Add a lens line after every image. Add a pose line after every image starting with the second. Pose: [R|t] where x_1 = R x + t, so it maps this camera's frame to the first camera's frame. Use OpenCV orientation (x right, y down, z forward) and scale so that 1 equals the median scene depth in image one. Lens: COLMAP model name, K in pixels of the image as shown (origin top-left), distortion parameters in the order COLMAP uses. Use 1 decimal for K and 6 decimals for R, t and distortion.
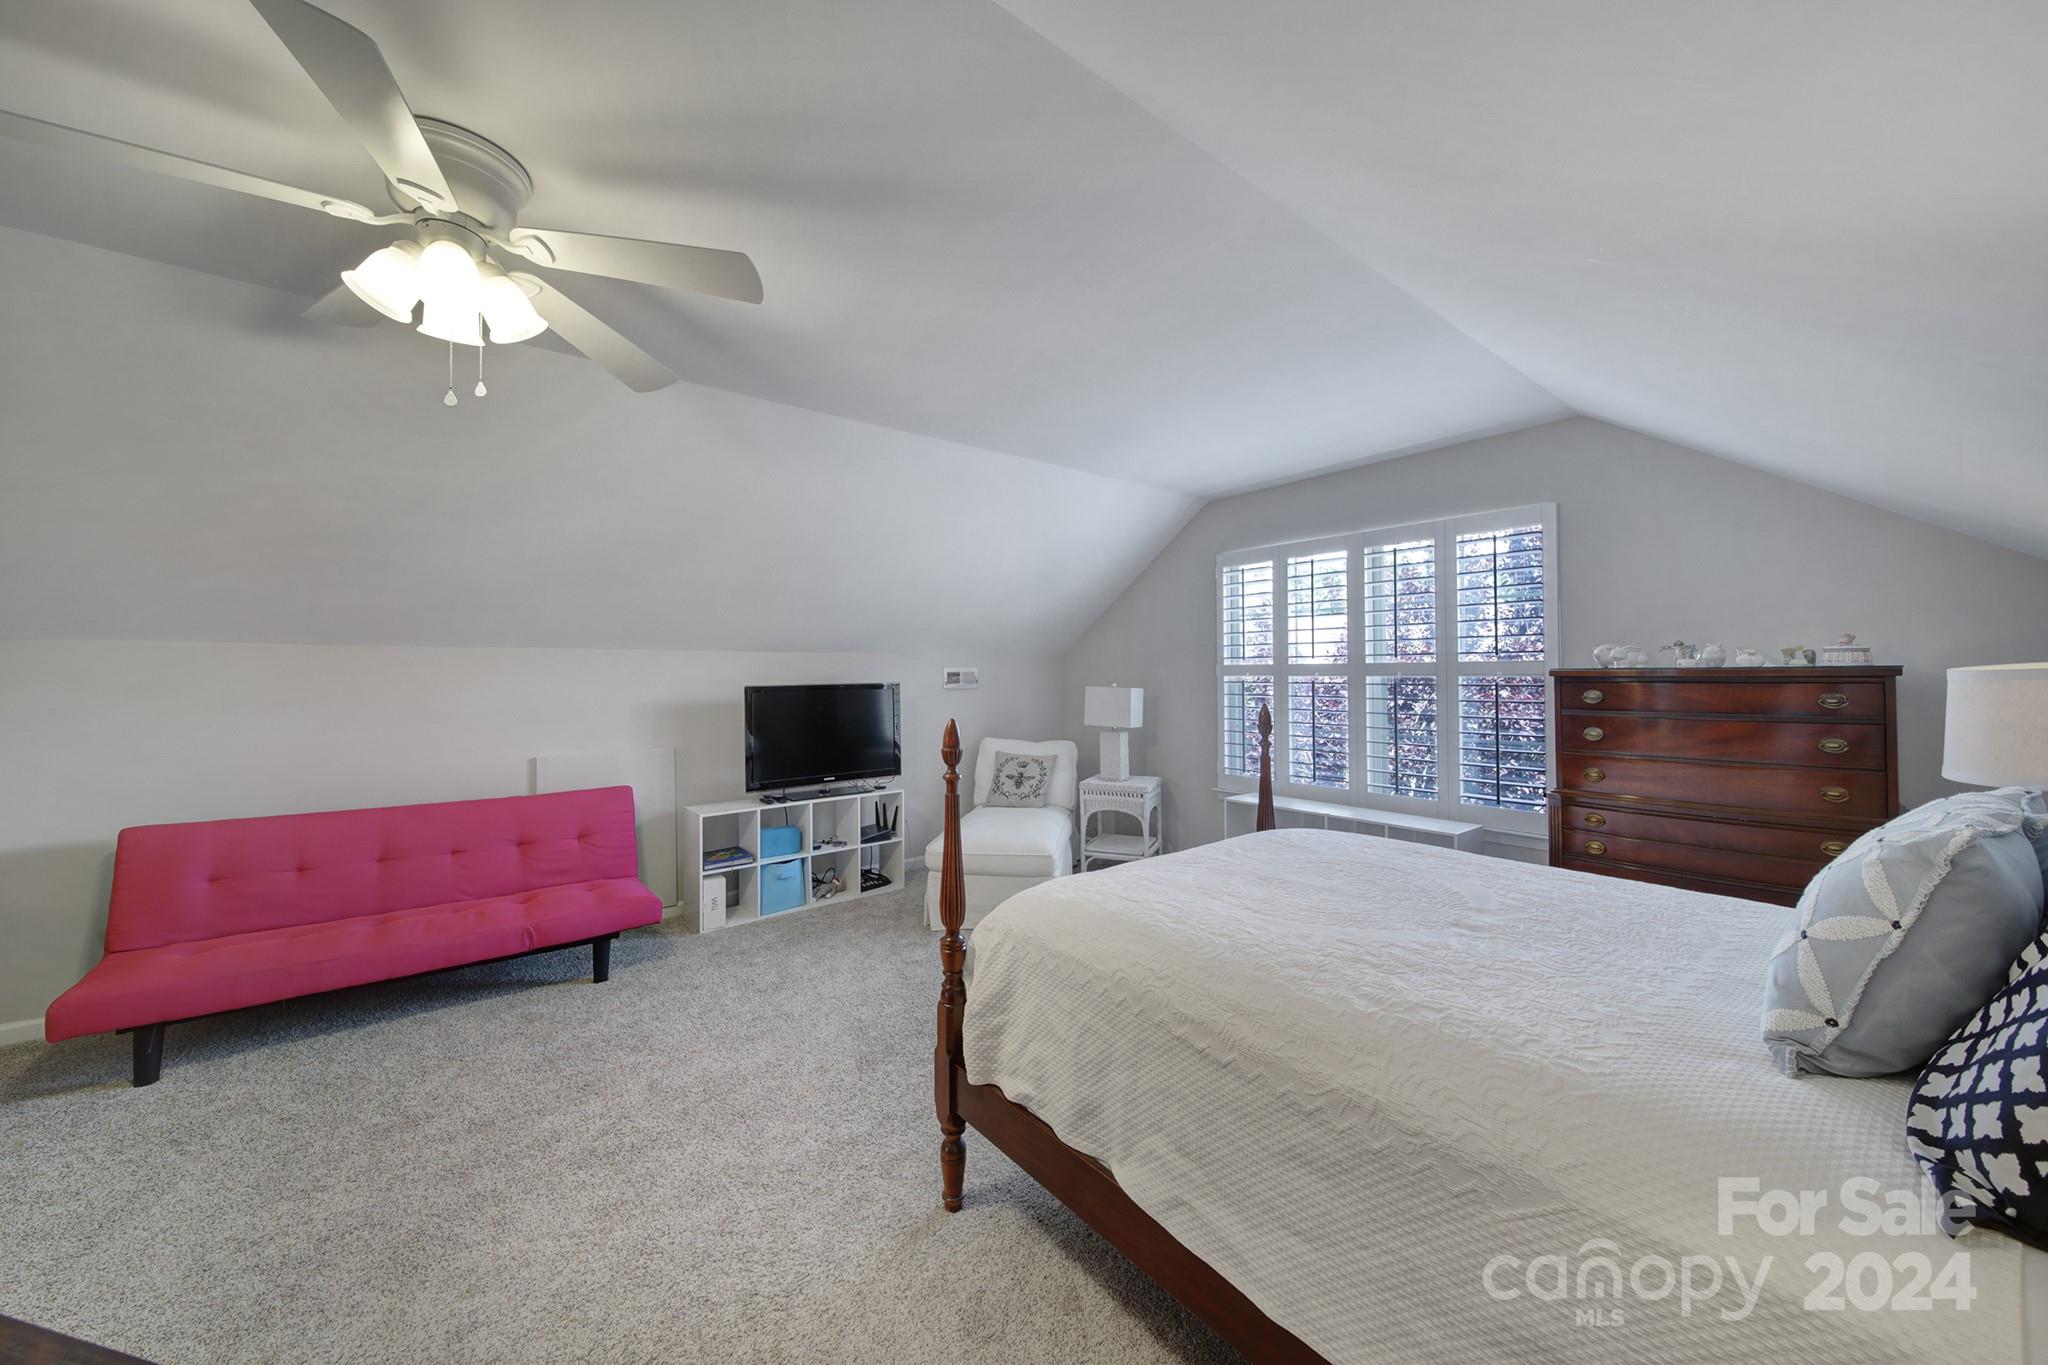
lens RADIAL K [[729.2, 0, 1024.0], [0, 729.2, 682.5], [0, 0, 1]] dist [0.000400, -0.000082]
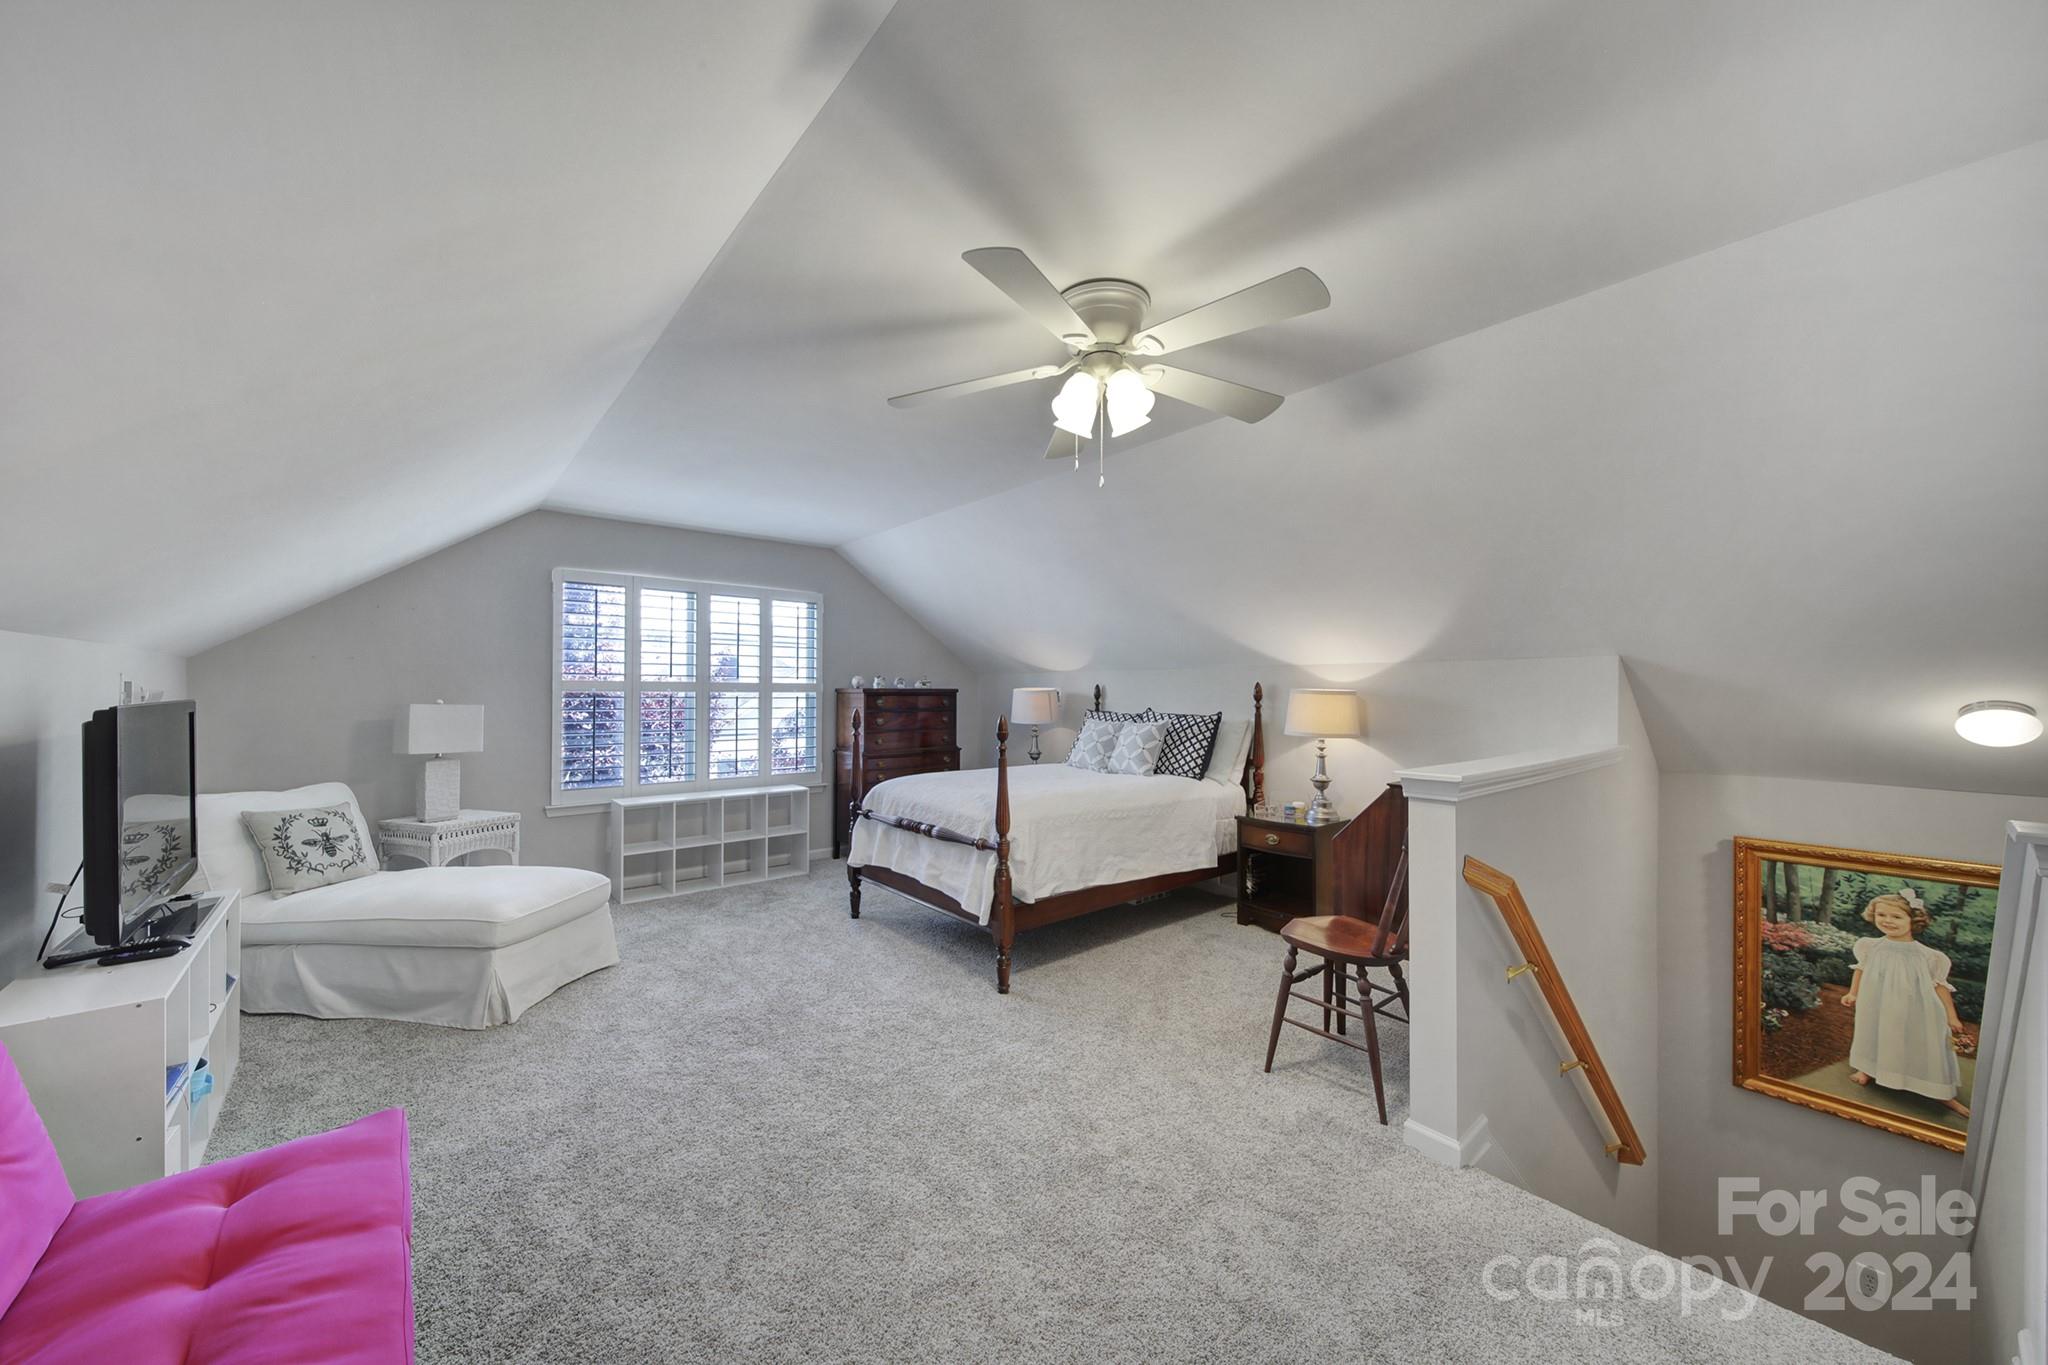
lens RADIAL K [[729.2, 0, 1024.0], [0, 729.2, 682.5], [0, 0, 1]] dist [0.000400, -0.000082]
pose [[-0.036240, 0.018379, 0.999174, -0.790806], [0.008117, 0.999803, -0.018096, 0.002778], [-0.999310, 0.007454, -0.036382, 0.431956]]
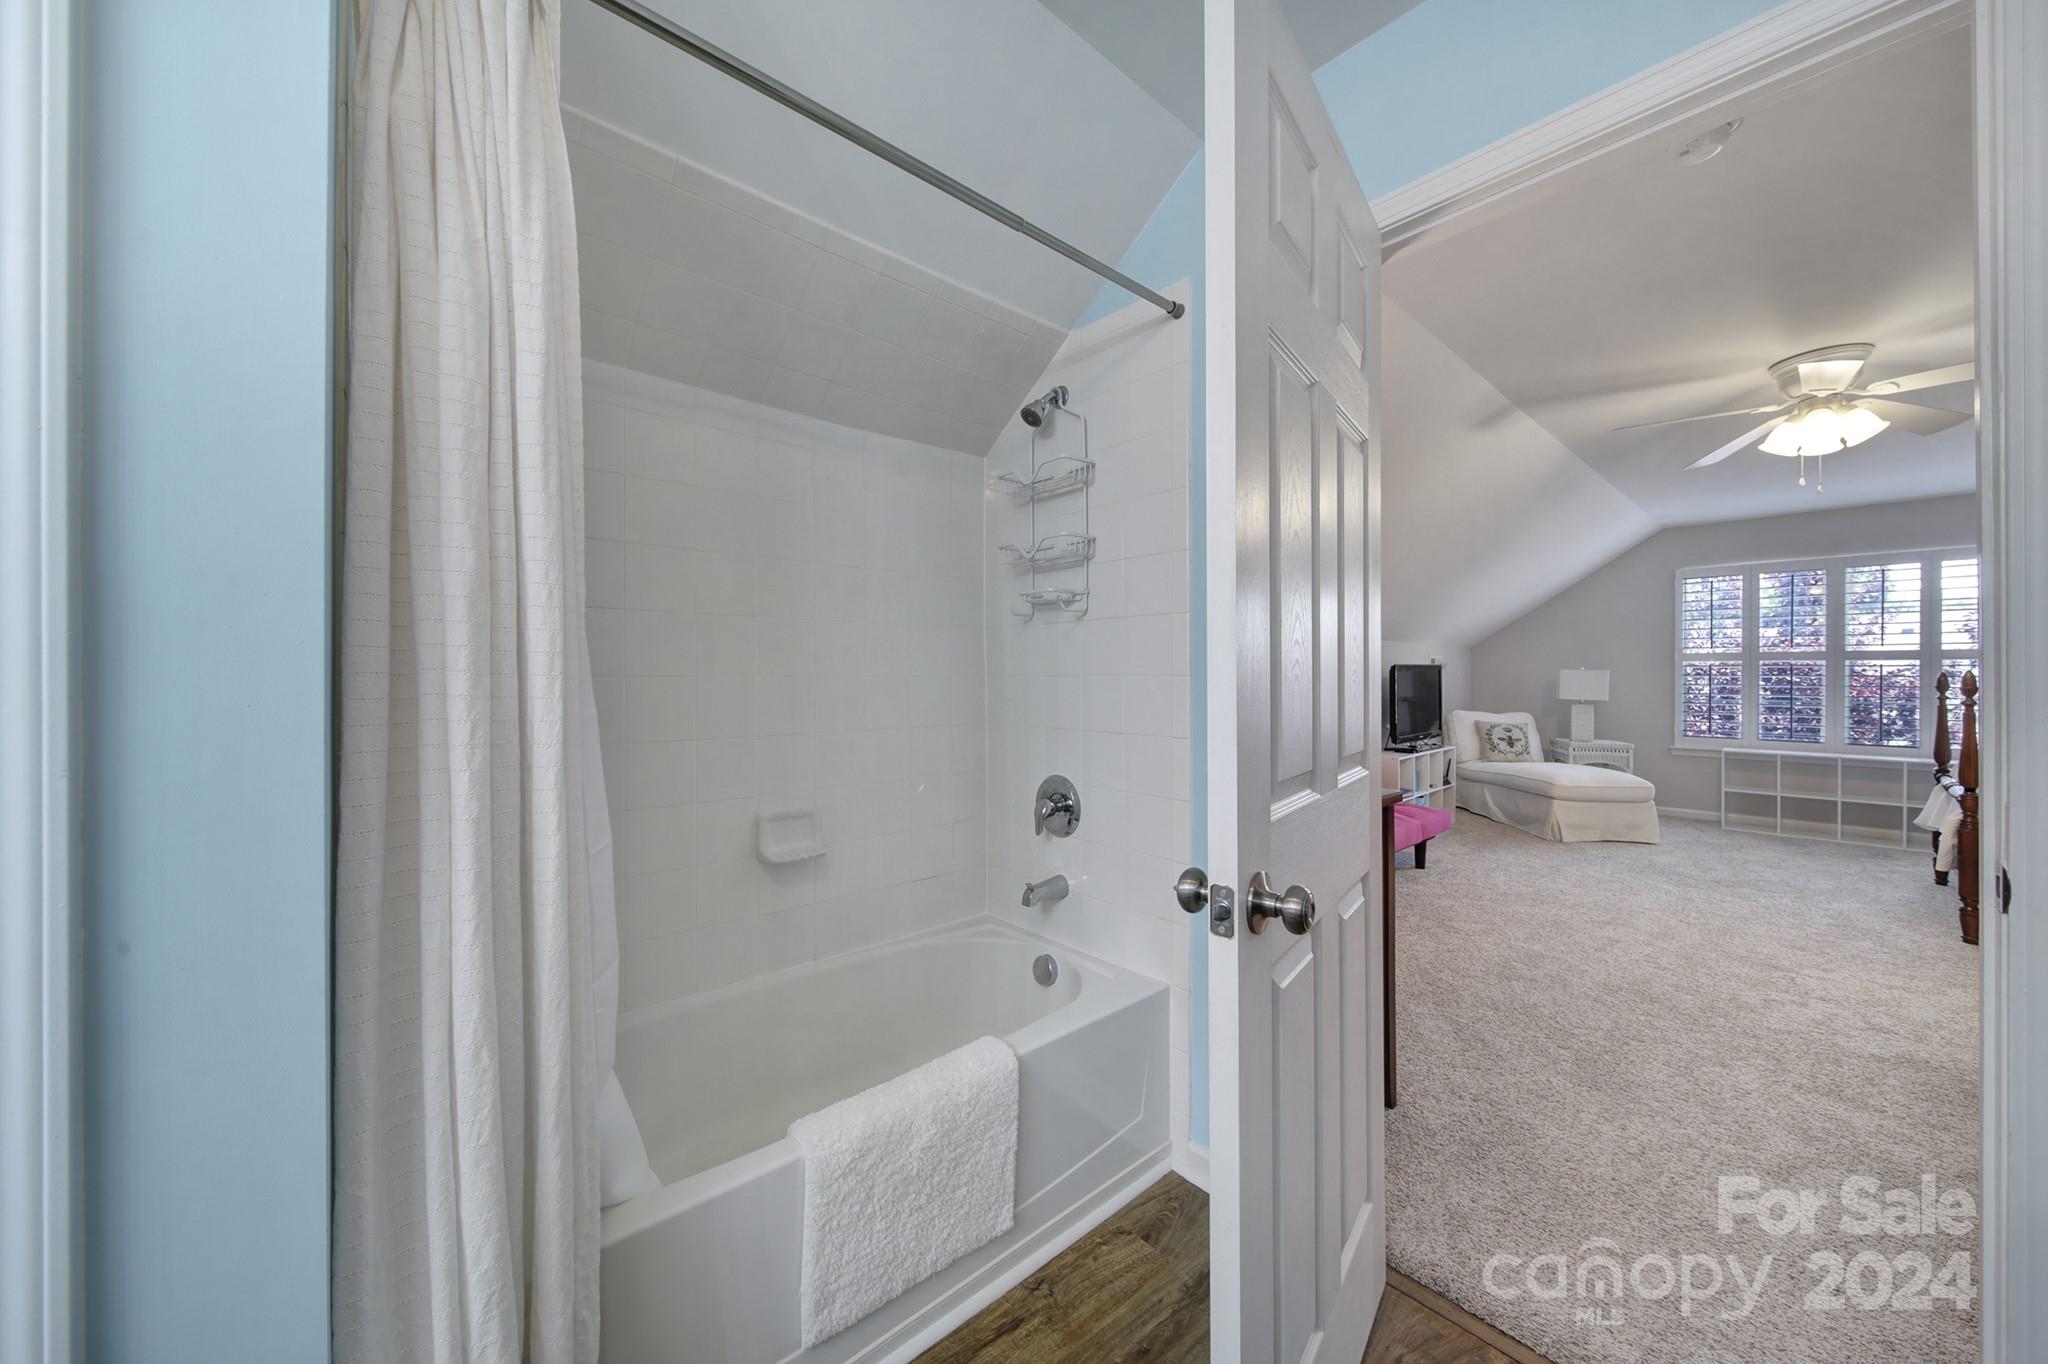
lens RADIAL K [[729.2, 0, 1024.0], [0, 729.2, 682.0], [0, 0, 1]] dist [0.000400, -0.000082]
pose [[0.997544, 0.006027, 0.069786, -1.072737], [-0.005945, 0.999981, -0.001383, 0.040059], [-0.069793, 0.000964, 0.997561, -0.252463]]
